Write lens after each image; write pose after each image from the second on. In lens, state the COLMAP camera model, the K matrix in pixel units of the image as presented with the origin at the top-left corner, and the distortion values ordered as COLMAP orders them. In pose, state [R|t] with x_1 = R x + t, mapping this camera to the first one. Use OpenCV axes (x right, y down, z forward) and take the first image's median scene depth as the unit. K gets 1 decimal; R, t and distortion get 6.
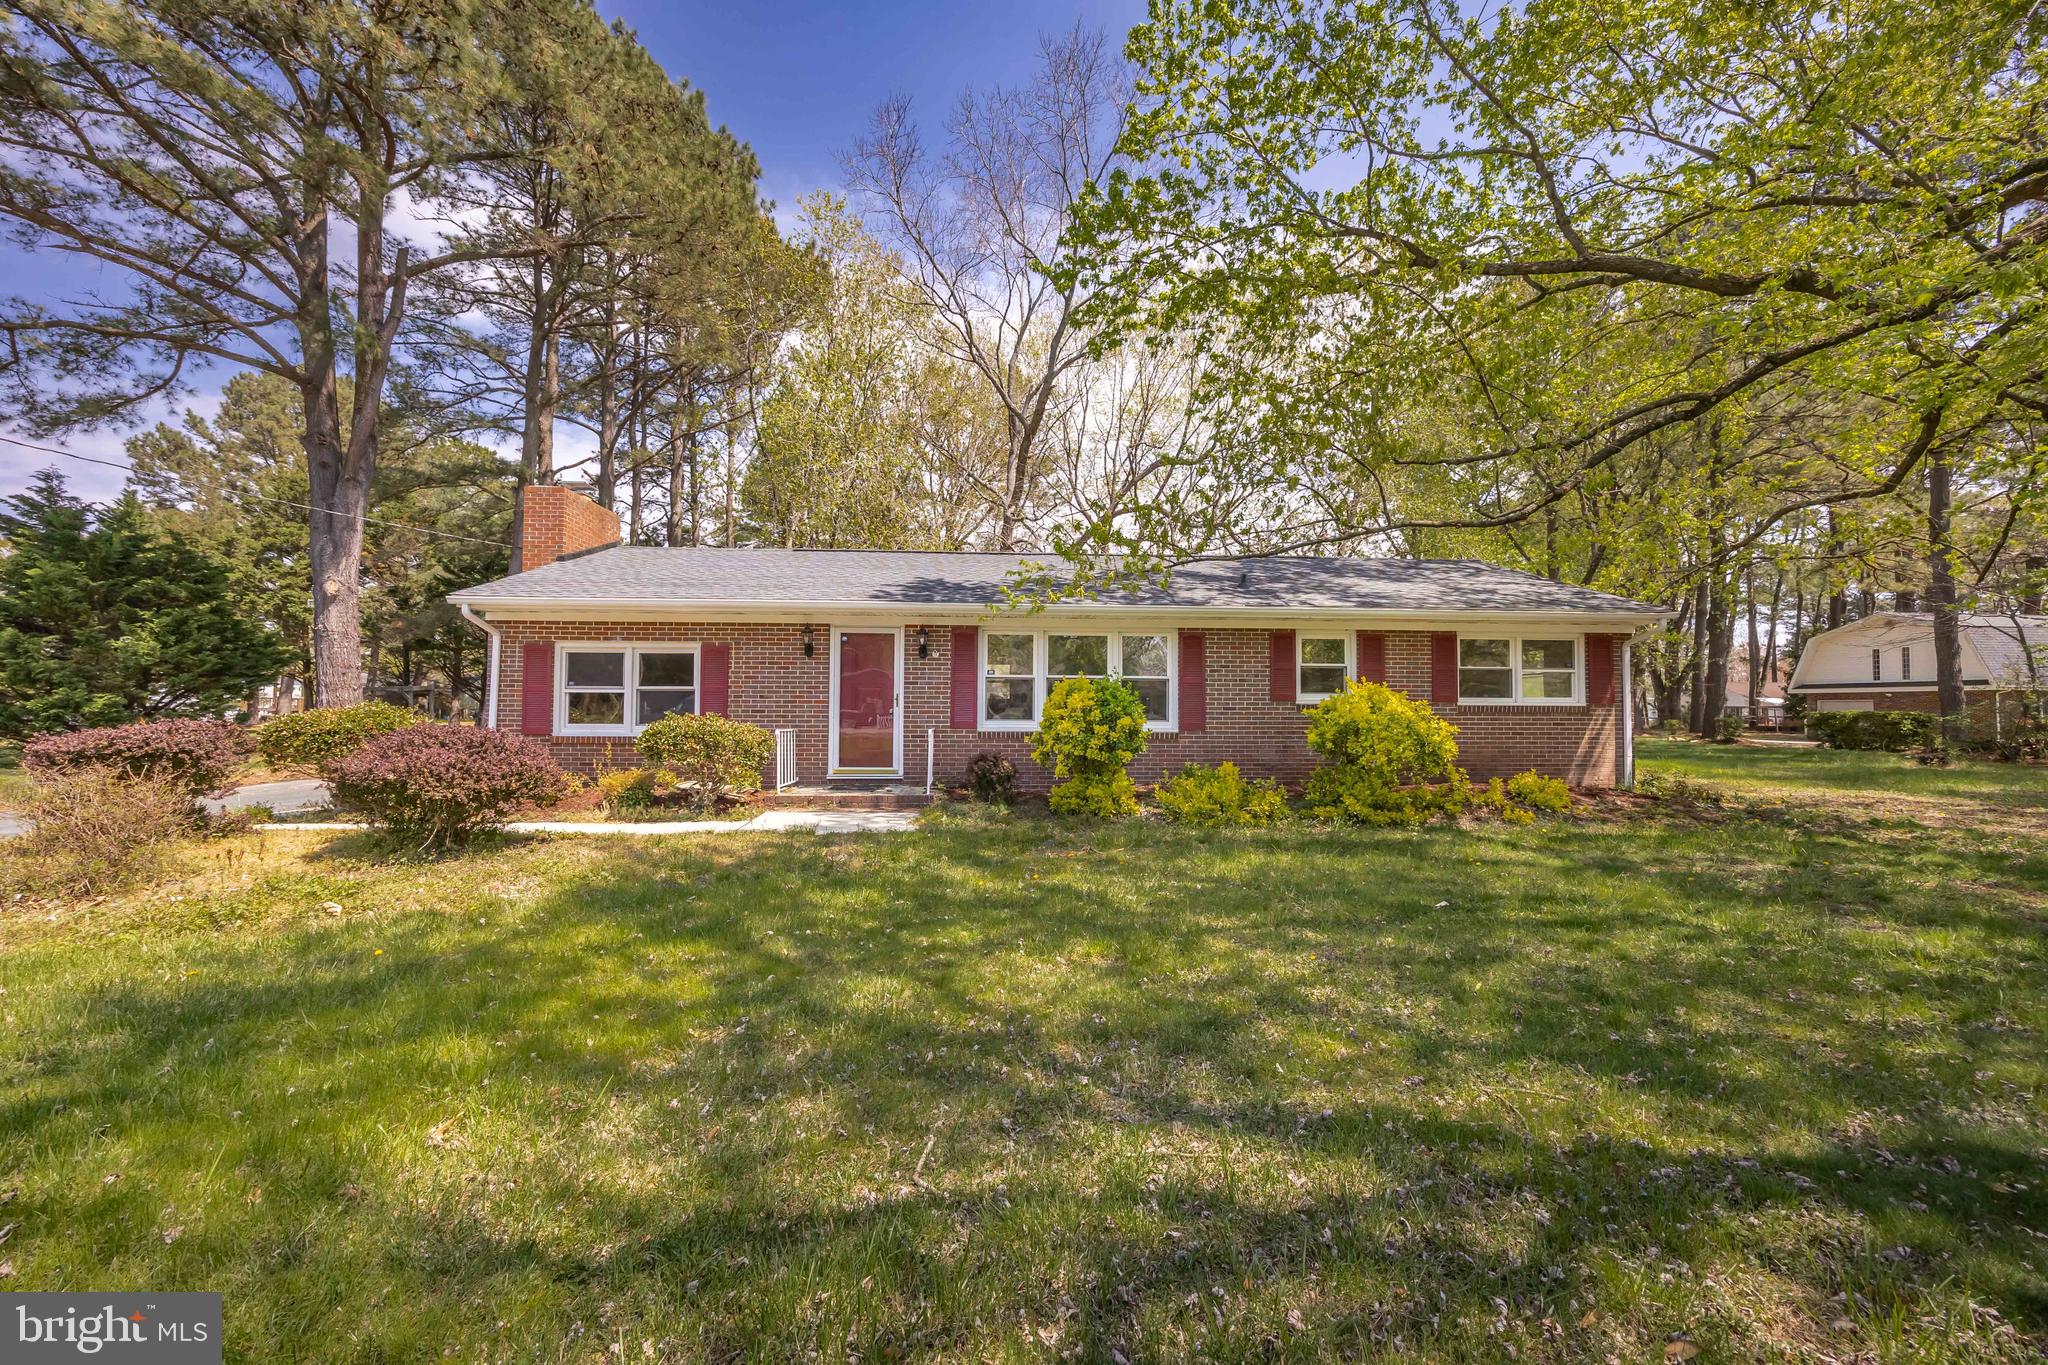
lens RADIAL K [[801.6, 0, 1018.5], [0, 801.6, 692.4], [0, 0, 1]] dist [0.003163, 0.000189]
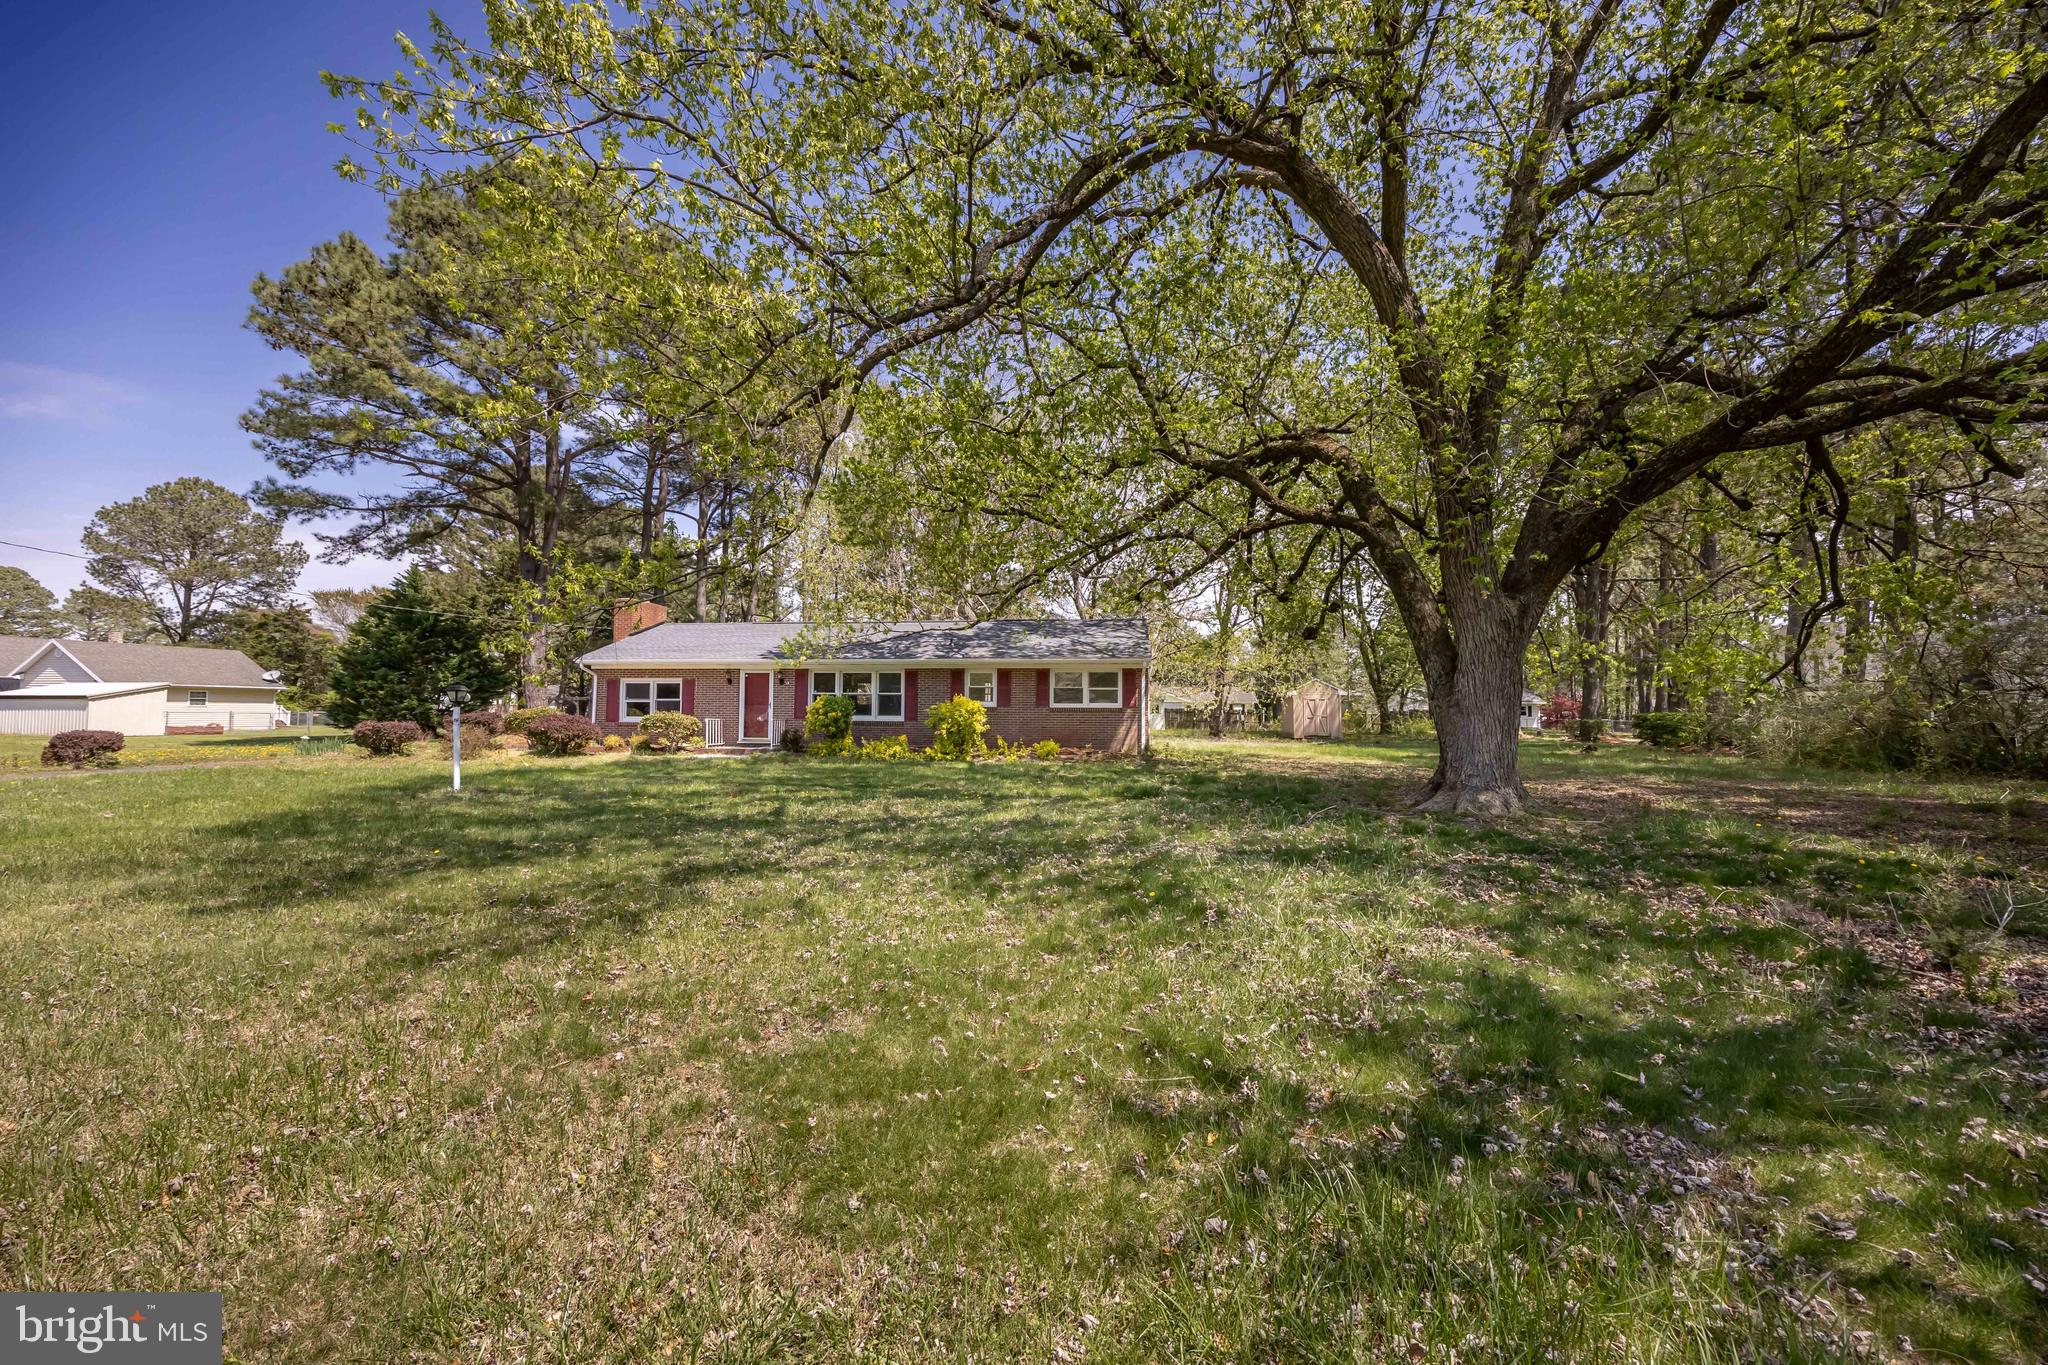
lens RADIAL K [[801.6, 0, 1011.5], [0, 801.6, 694.5], [0, 0, 1]] dist [0.003163, 0.000189]
pose [[0.984745, -0.003363, -0.173971, 0.820058], [0.002760, 0.999989, -0.003706, -0.008720], [0.173981, 0.003169, 0.984744, -0.927520]]
